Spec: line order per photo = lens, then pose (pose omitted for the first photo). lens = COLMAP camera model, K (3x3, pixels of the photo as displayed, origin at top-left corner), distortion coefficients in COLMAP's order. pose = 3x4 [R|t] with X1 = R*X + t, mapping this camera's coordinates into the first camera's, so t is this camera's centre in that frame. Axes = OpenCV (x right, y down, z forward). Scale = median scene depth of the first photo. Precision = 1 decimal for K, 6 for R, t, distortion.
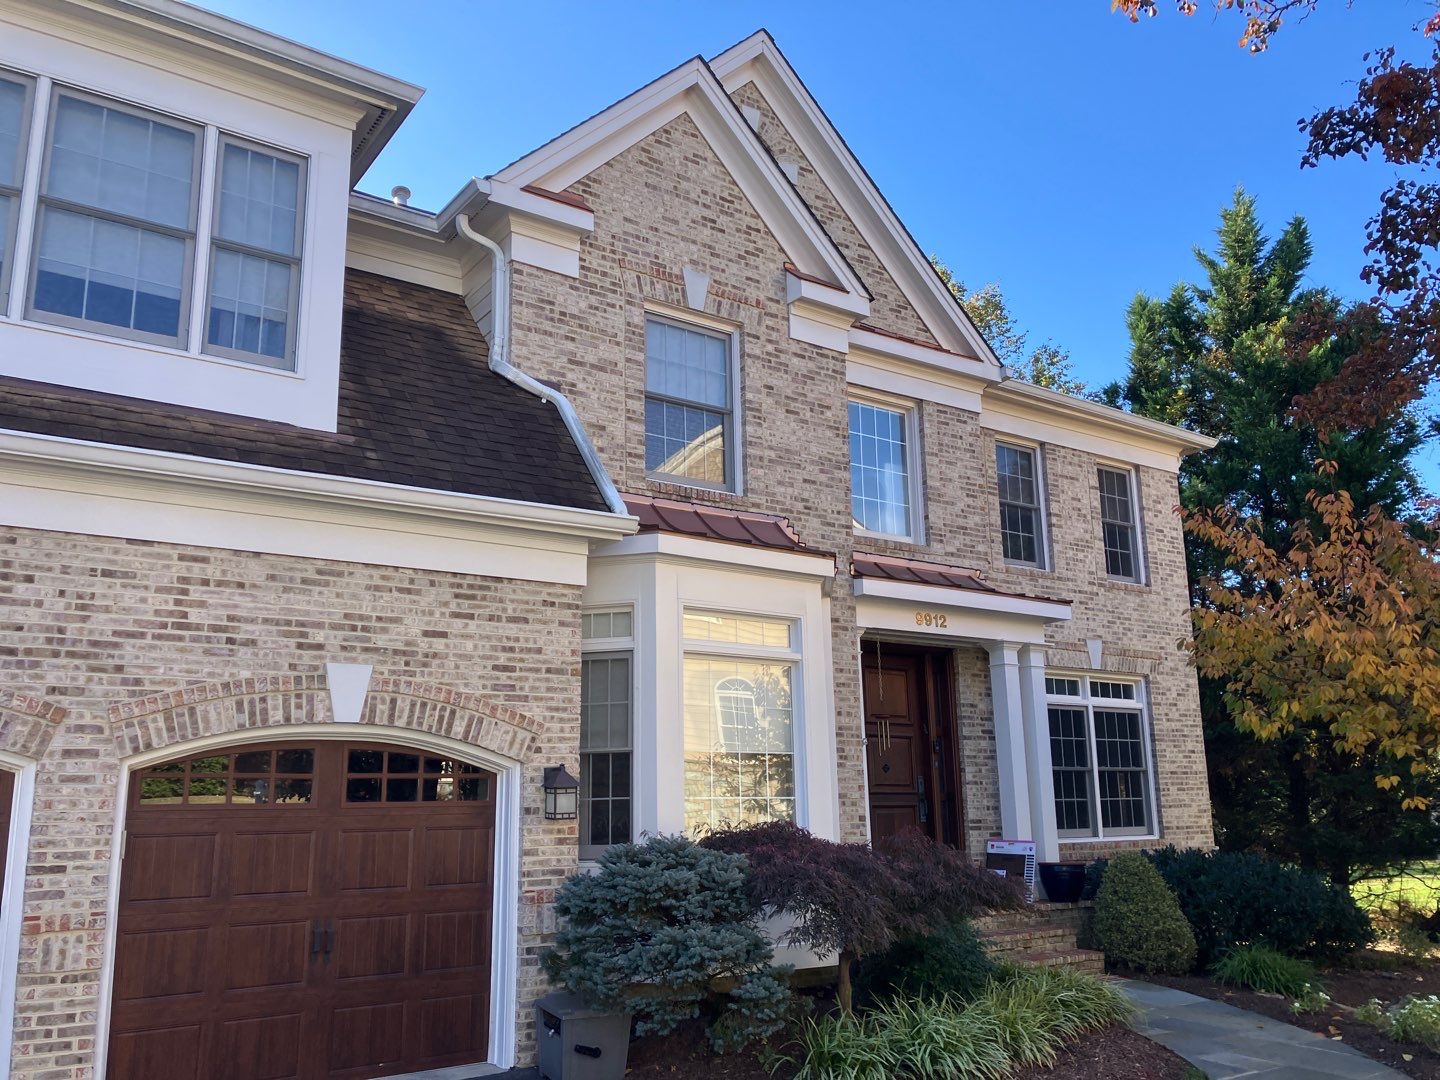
lens RADIAL K [[1167.7, 0, 703.0], [0, 1167.7, 539.2], [0, 0, 1]] dist [0.107542, -0.190132]
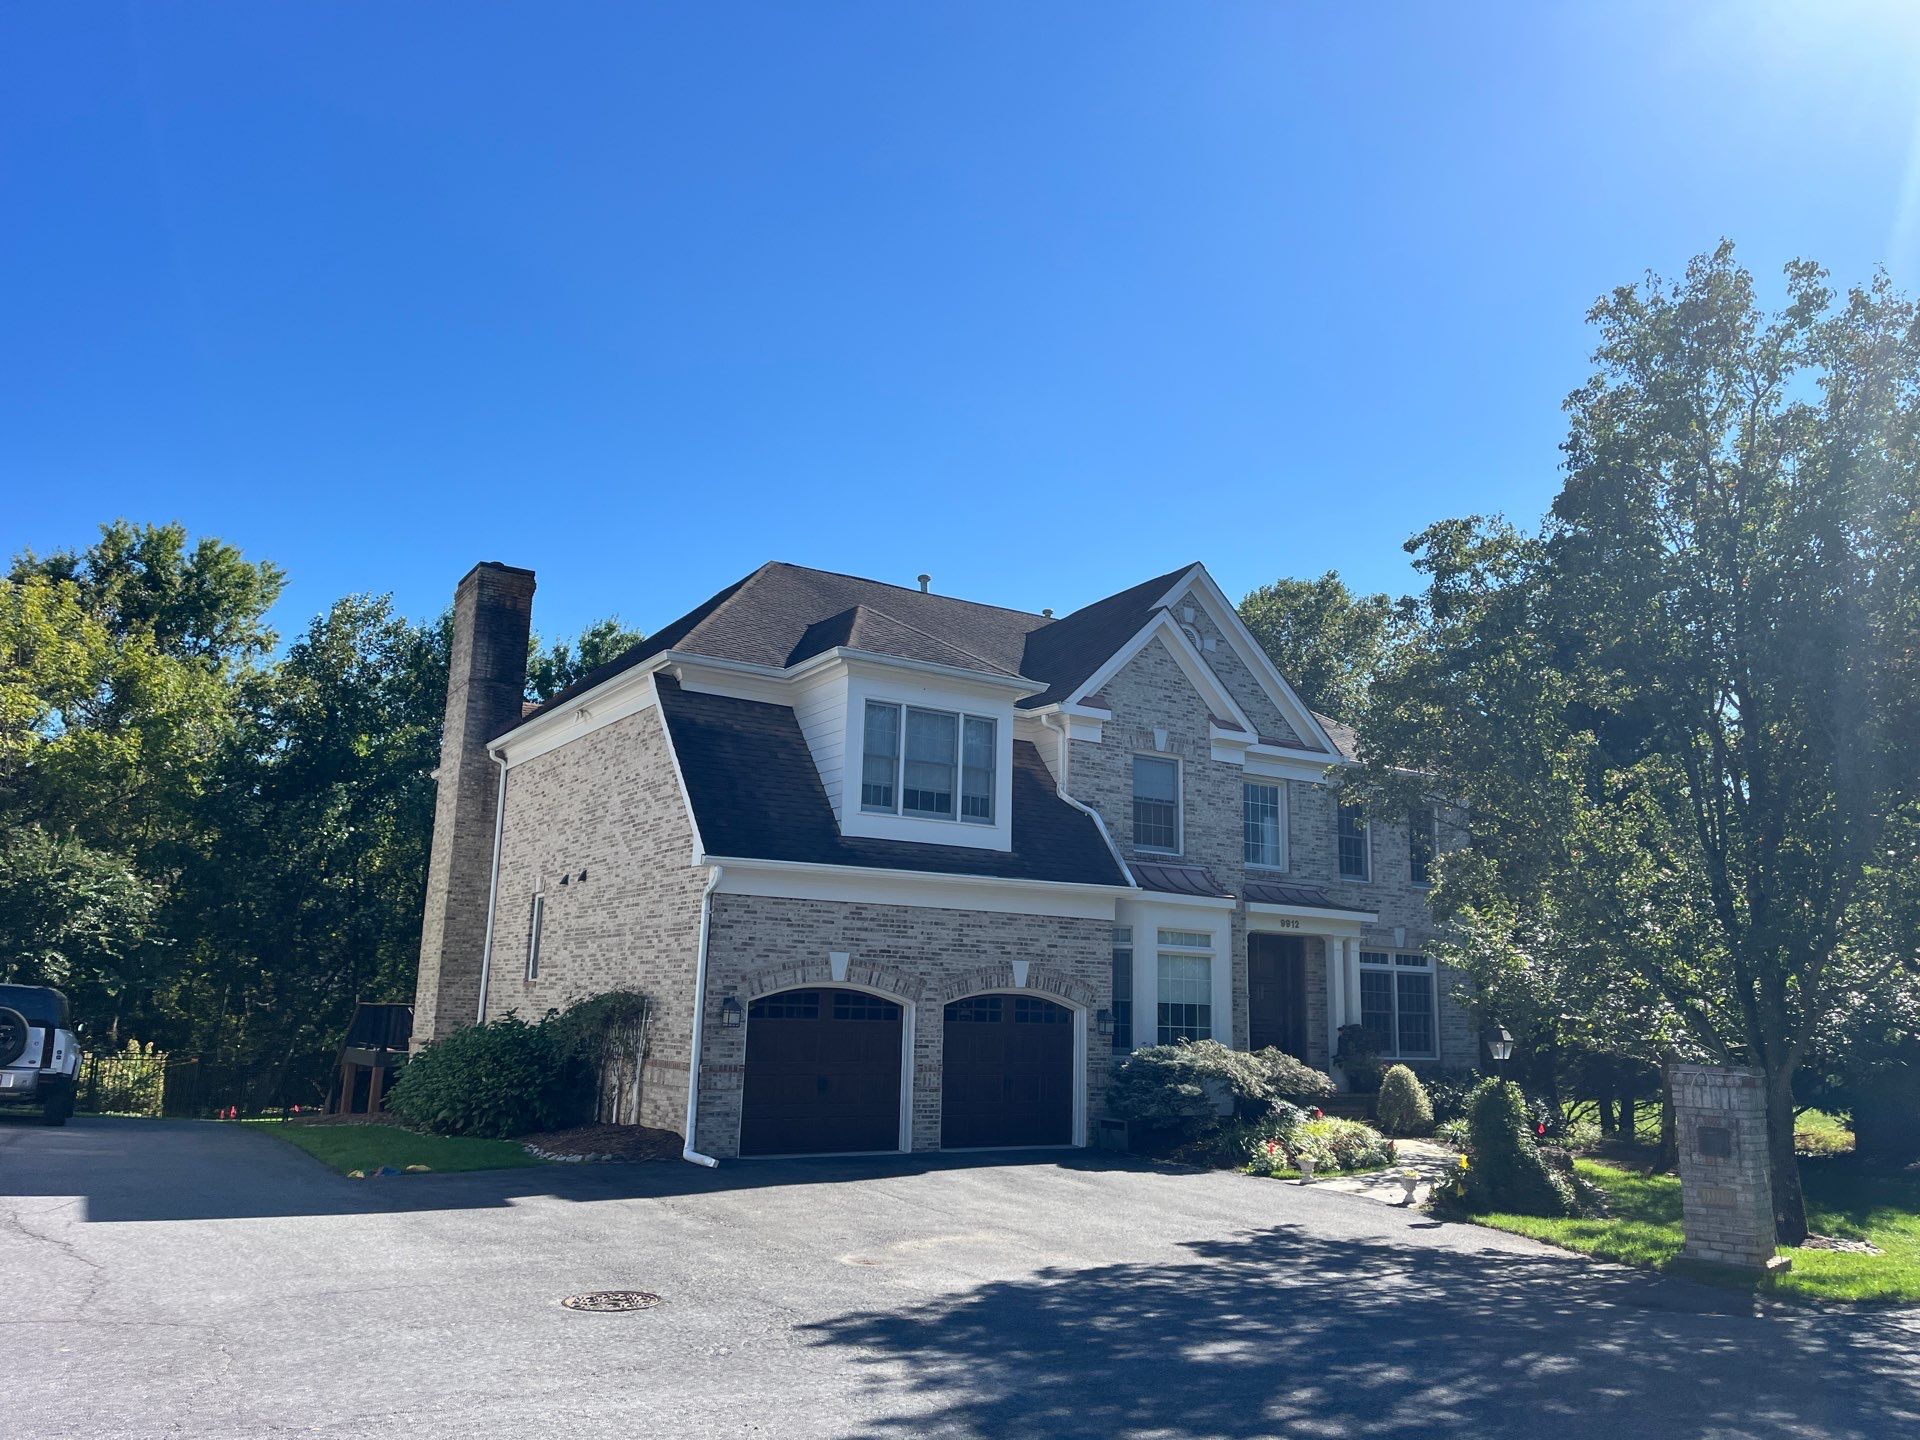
lens RADIAL K [[1427.8, 0, 961.2], [0, 1427.8, 676.4], [0, 0, 1]] dist [0.080779, -0.103514]
pose [[0.998085, 0.030231, -0.053958, -0.191635], [-0.030225, 0.999543, 0.000917, -0.296254], [0.053961, 0.000715, 0.998543, -1.181106]]
